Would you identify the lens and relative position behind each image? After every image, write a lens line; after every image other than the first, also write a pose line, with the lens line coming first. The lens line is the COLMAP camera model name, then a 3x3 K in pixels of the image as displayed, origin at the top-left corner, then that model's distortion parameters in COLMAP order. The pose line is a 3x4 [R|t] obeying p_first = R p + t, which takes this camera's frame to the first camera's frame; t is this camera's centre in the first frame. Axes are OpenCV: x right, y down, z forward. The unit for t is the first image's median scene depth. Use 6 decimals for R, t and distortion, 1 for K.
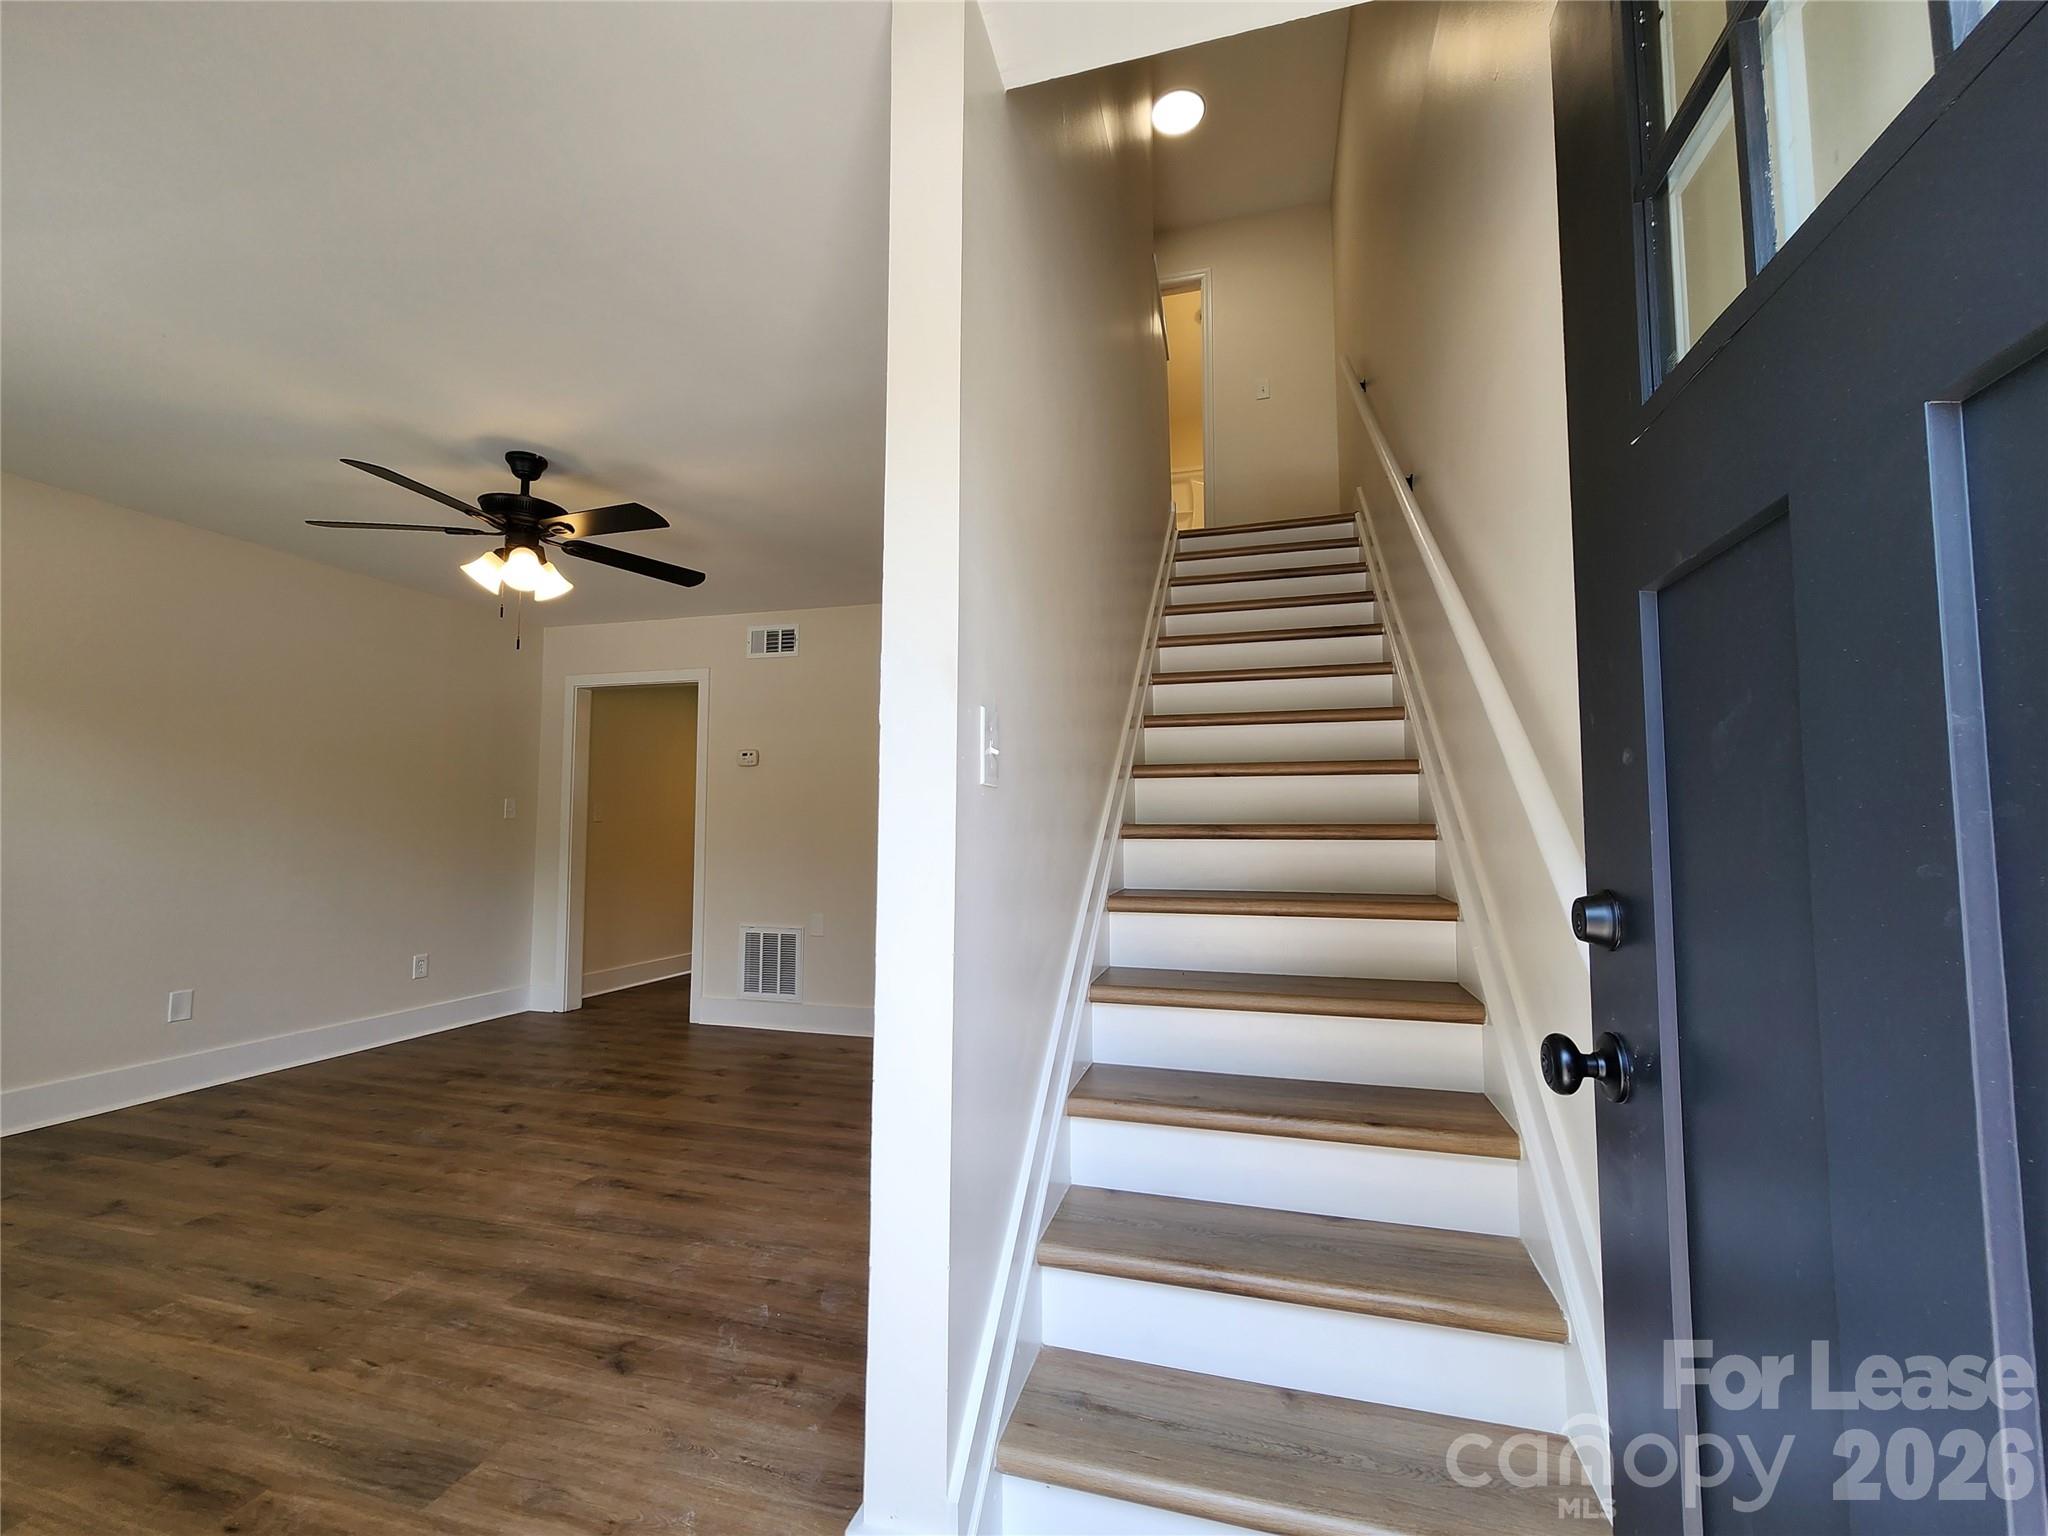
lens RADIAL K [[819.9, 0, 942.8], [0, 819.9, 786.5], [0, 0, 1]] dist [-0.001152, -0.000149]
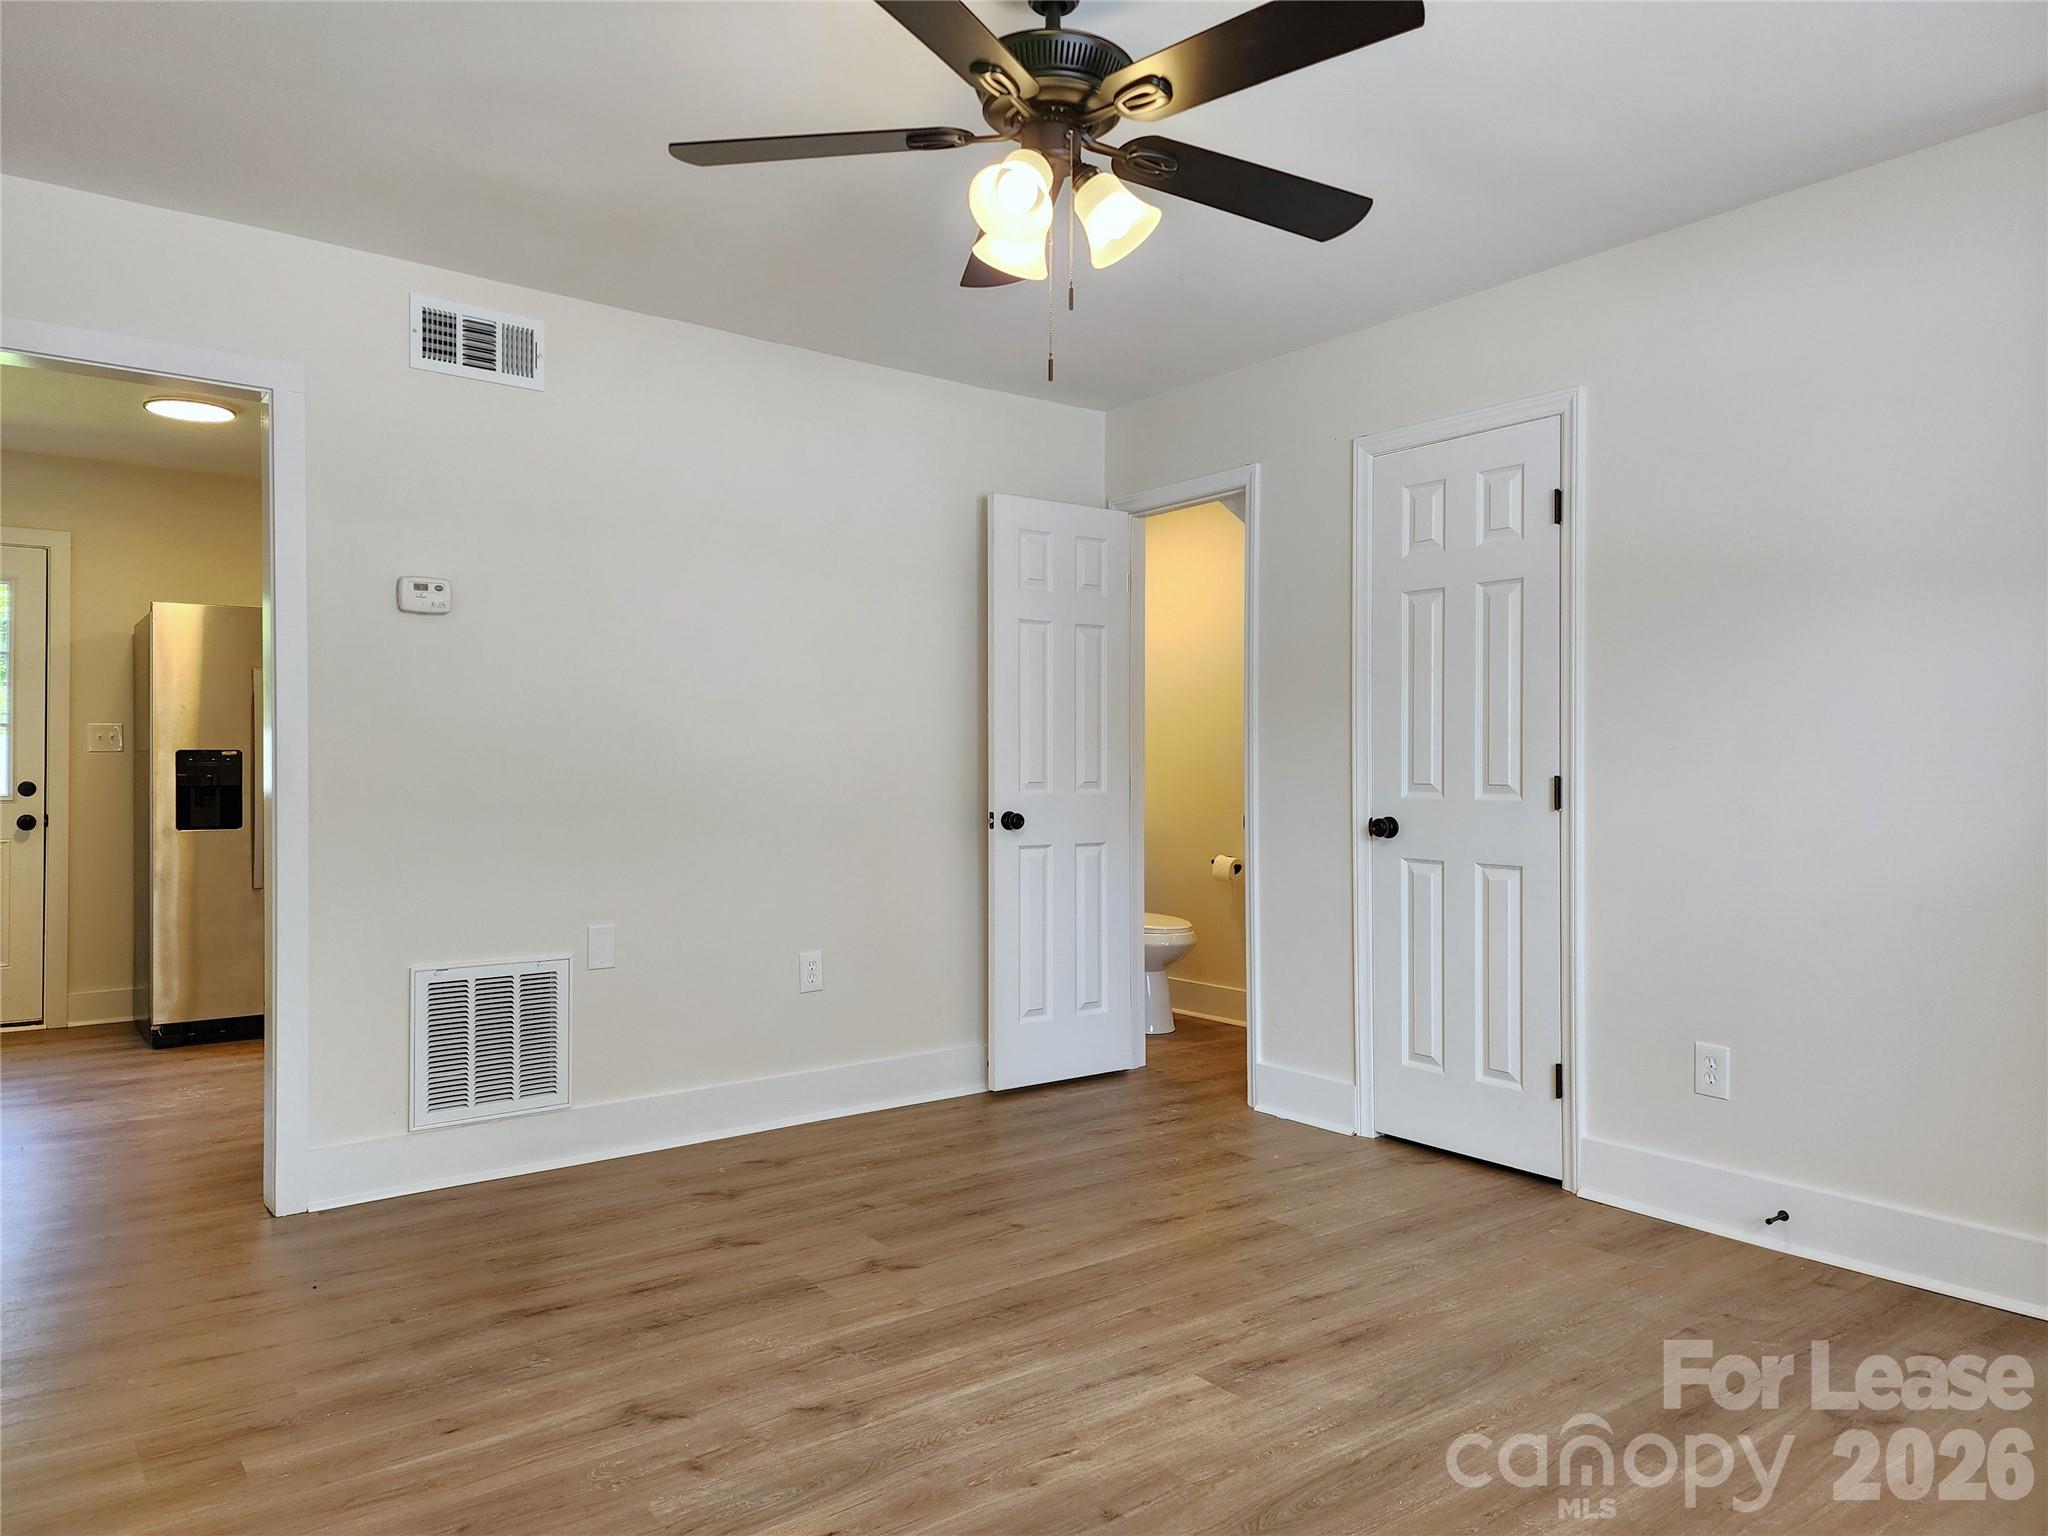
lens RADIAL K [[1366.0, 0, 1024.0], [0, 1366.0, 768.0], [0, 0, 1]] dist [0.071504, -0.049760]
pose [[0.600670, -0.003034, 0.799491, -1.009974], [-0.048724, 0.997995, 0.040395, 0.019927], [-0.798011, -0.063219, 0.599318, 0.443313]]
